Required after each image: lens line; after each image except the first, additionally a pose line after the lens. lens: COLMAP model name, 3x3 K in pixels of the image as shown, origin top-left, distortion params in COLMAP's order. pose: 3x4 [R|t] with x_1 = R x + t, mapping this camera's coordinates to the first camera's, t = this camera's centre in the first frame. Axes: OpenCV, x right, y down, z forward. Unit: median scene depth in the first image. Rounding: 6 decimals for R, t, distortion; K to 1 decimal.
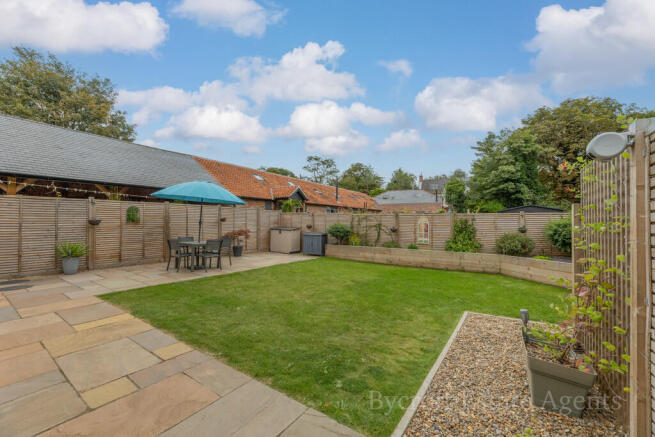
lens RADIAL K [[264.4, 0, 327.5], [0, 264.4, 218.5], [0, 0, 1]] dist [-0.000557, -0.000035]
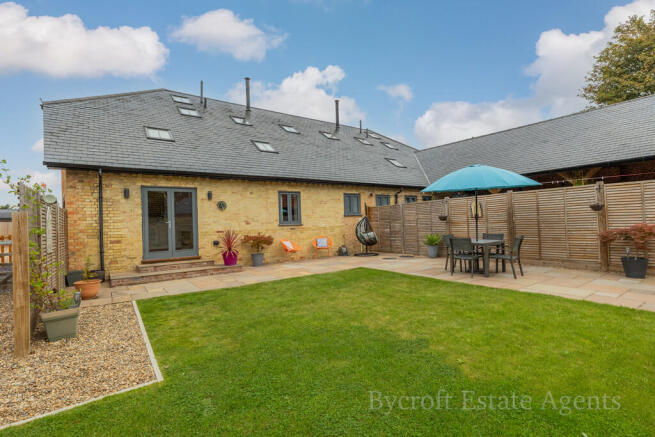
lens RADIAL K [[308.8, 0, 327.5], [0, 308.8, 218.5], [0, 0, 1]] dist [-0.000243, -0.000028]
pose [[-0.328024, 0.001960, -0.944667, 0.532397], [0.049668, 0.998651, -0.015174, 0.010569], [0.943363, -0.051897, -0.327679, 0.805211]]
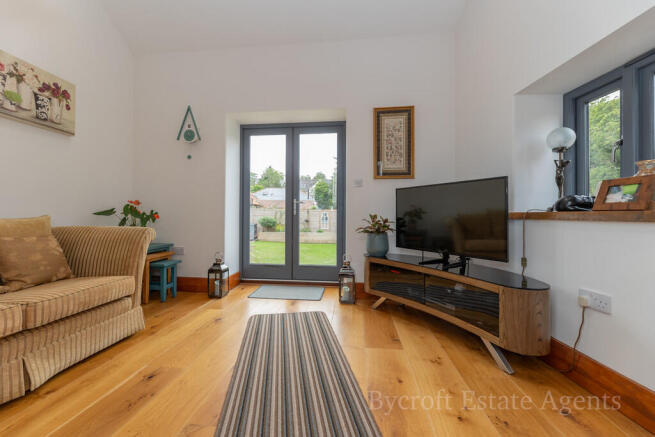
lens RADIAL K [[264.4, 0, 327.5], [0, 264.4, 218.5], [0, 0, 1]] dist [-0.000557, -0.000035]
pose [[0.874580, 0.004723, 0.484858, -0.242729], [-0.014295, 0.999769, 0.016048, 0.003586], [-0.484670, -0.020967, 0.874446, -0.240342]]
